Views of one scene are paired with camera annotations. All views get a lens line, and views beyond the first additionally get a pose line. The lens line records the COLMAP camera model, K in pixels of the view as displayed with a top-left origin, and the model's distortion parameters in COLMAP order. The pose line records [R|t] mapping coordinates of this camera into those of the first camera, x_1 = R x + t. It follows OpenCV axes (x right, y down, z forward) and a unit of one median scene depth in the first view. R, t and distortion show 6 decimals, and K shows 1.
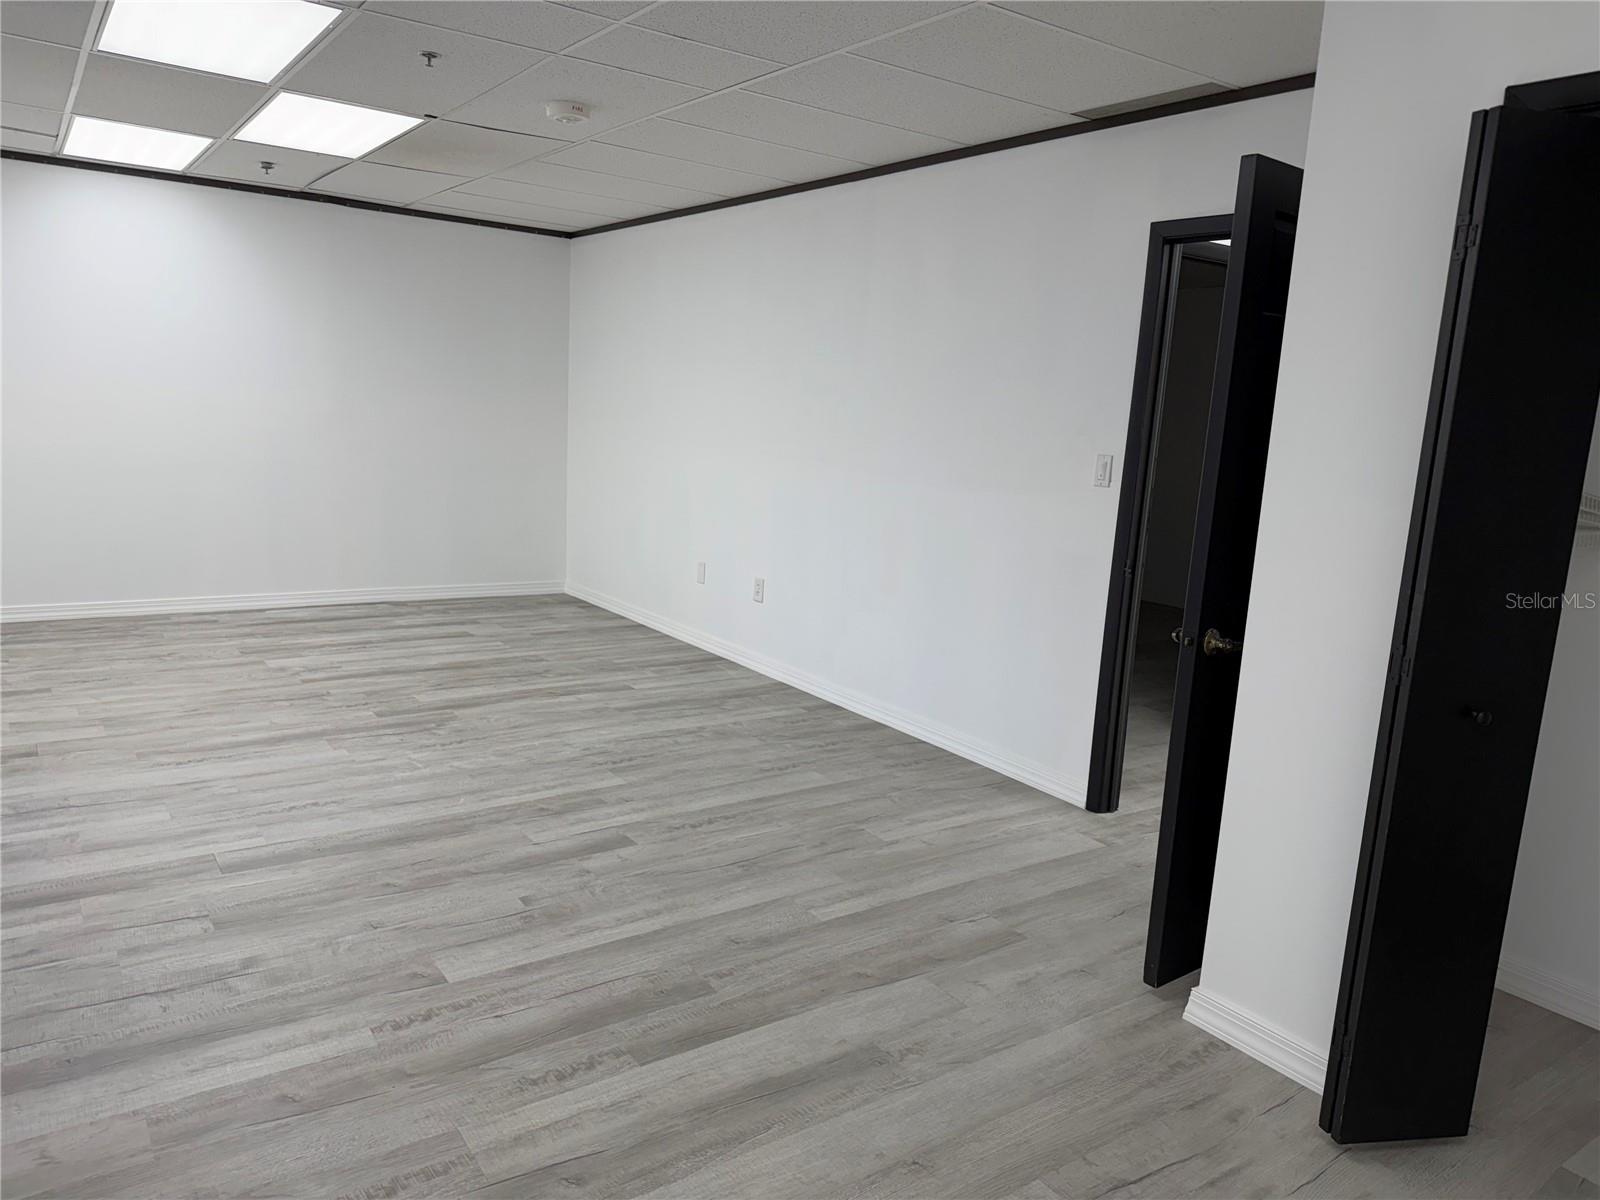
lens RADIAL K [[1136.8, 0, 800.0], [0, 1136.8, 600.0], [0, 0, 1]] dist [0.099533, -0.126254]
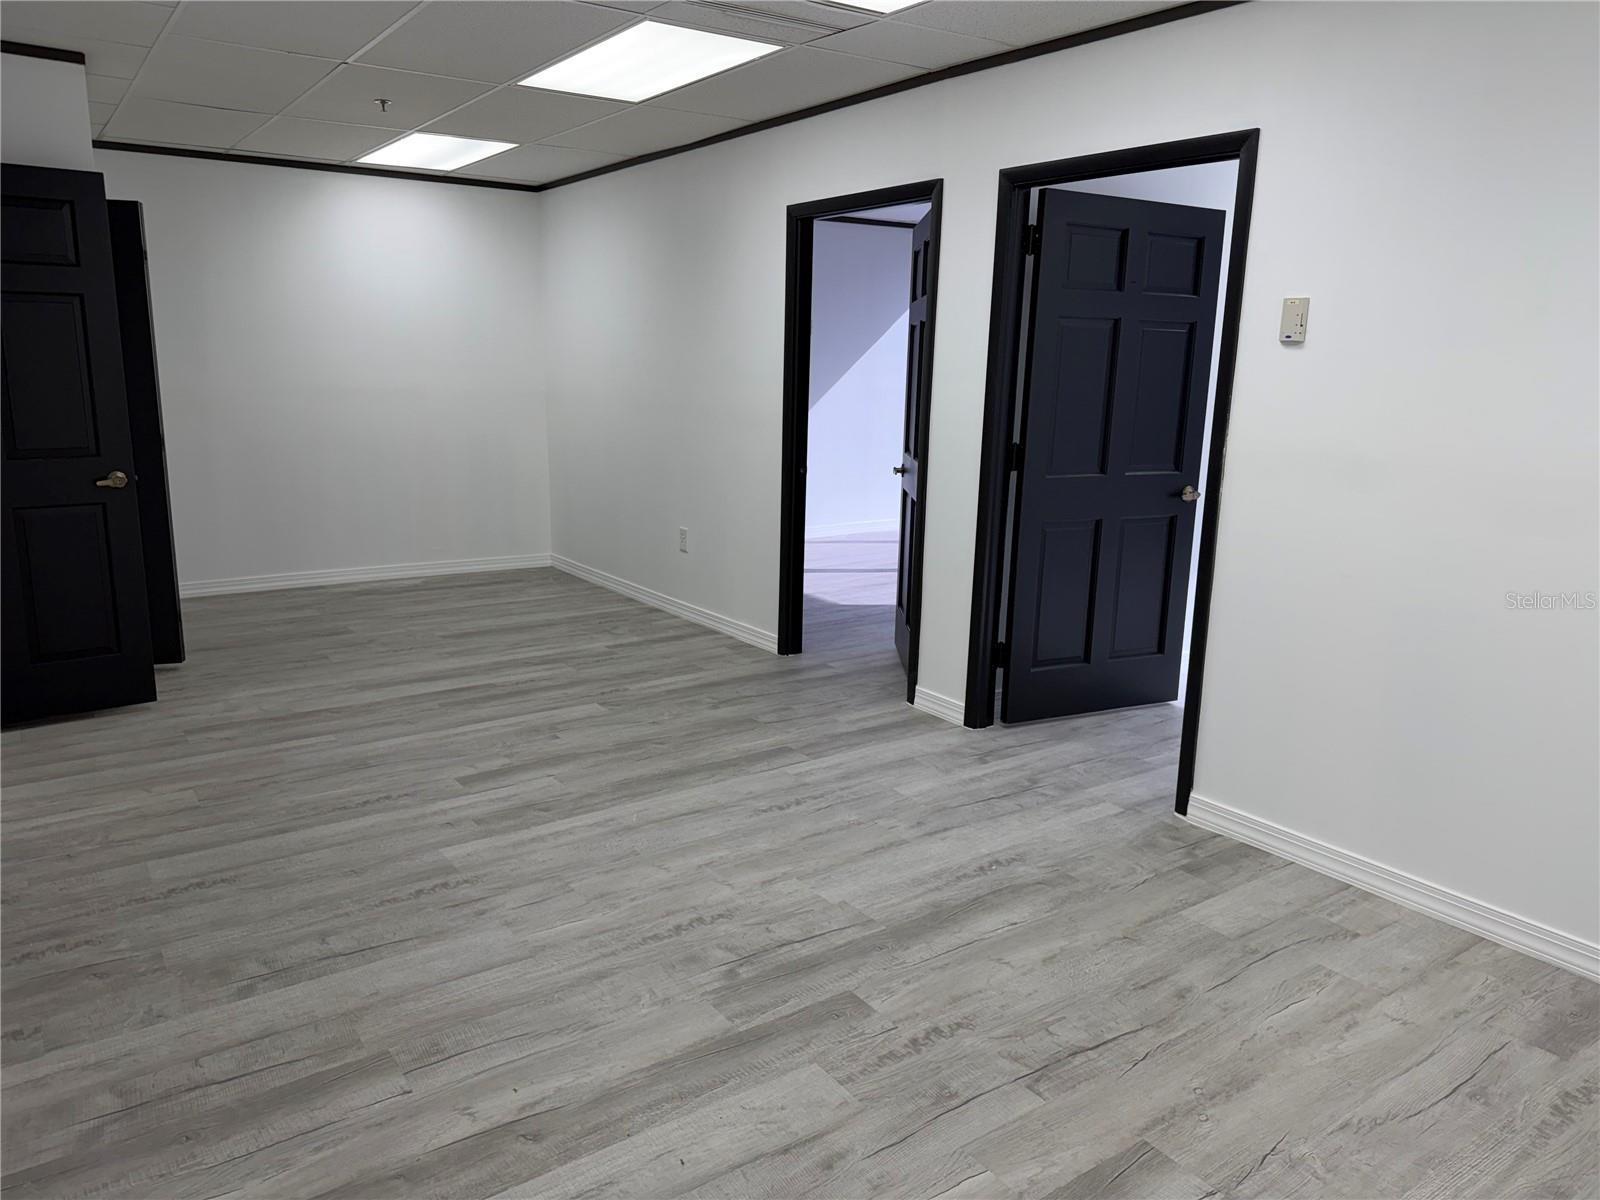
lens RADIAL K [[1136.8, 0, 800.0], [0, 1136.8, 600.0], [0, 0, 1]] dist [0.099533, -0.126254]
pose [[-0.997439, -0.067648, -0.023233, -0.384052], [-0.071405, 0.922837, 0.378514, -0.328990], [-0.004165, 0.379204, -0.925304, 1.732572]]
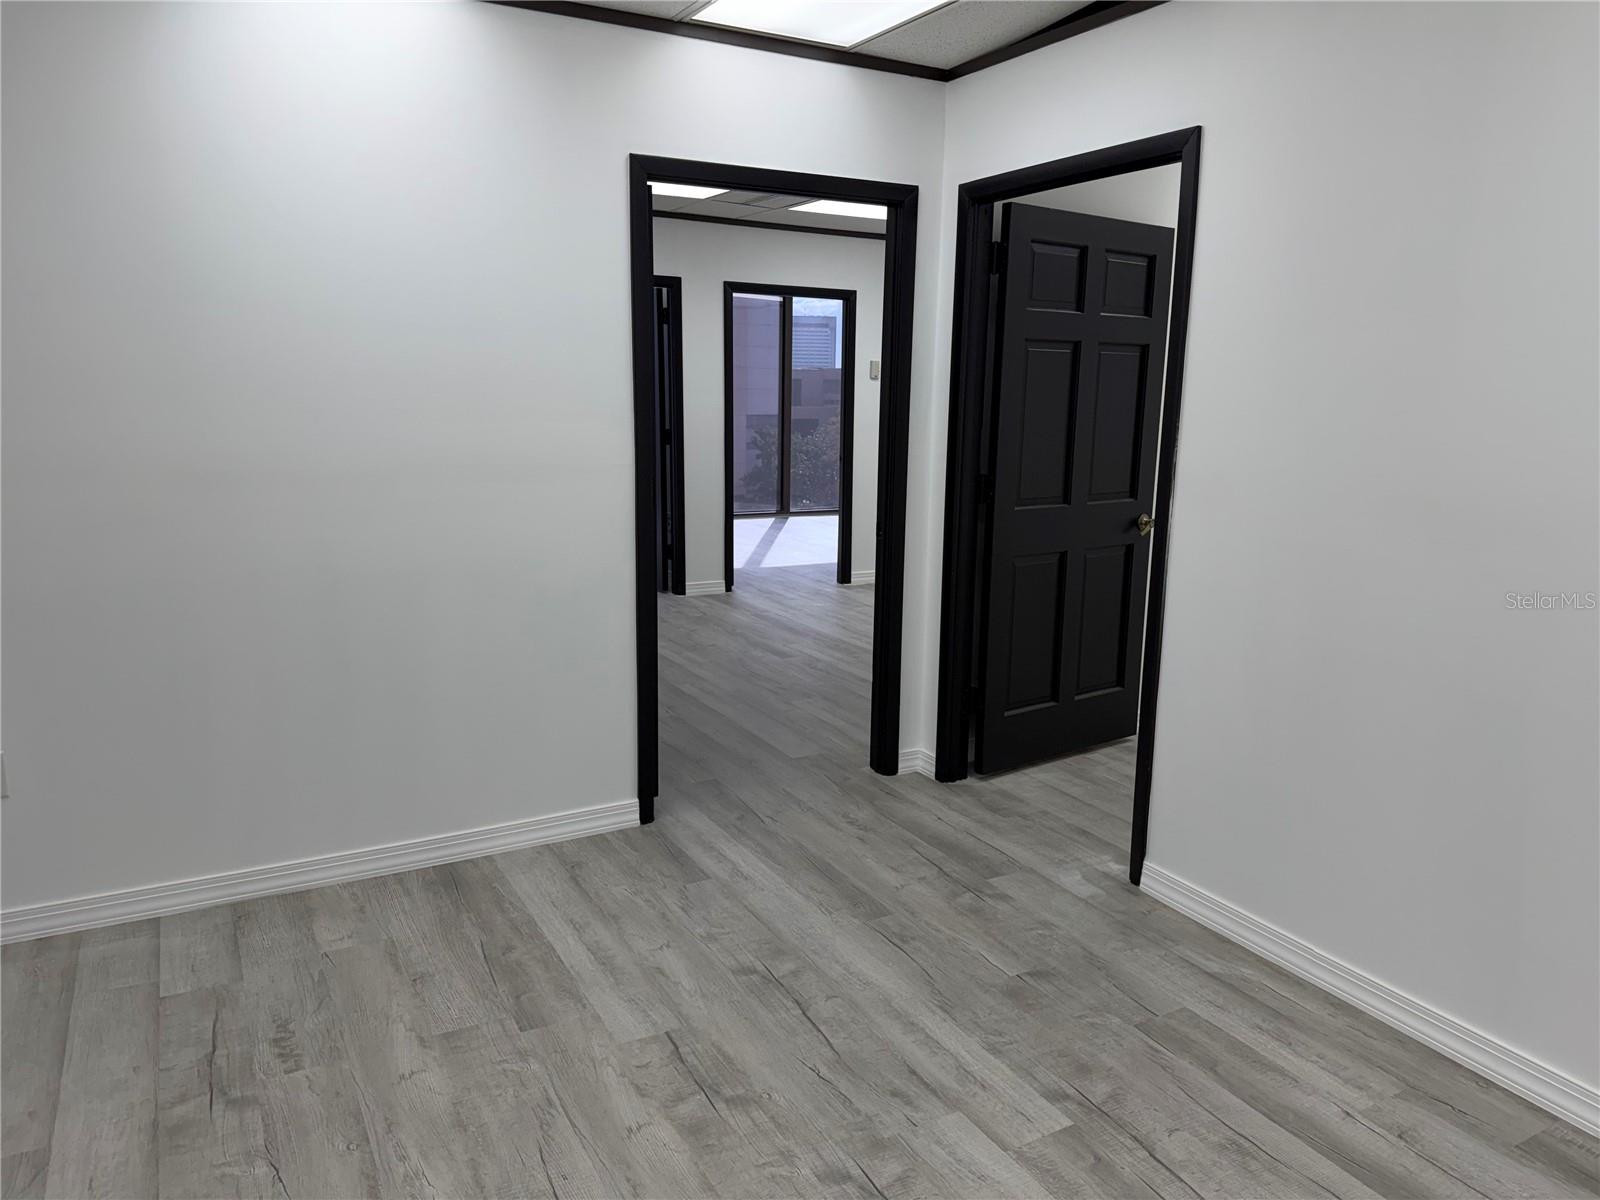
lens RADIAL K [[1136.8, 0, 800.0], [0, 1136.8, 600.0], [0, 0, 1]] dist [0.099533, -0.126254]
pose [[-0.098315, 0.137730, -0.985578, 1.322408], [-0.200018, 0.967431, 0.155147, -0.115963], [0.974847, 0.212387, -0.067564, 1.007408]]
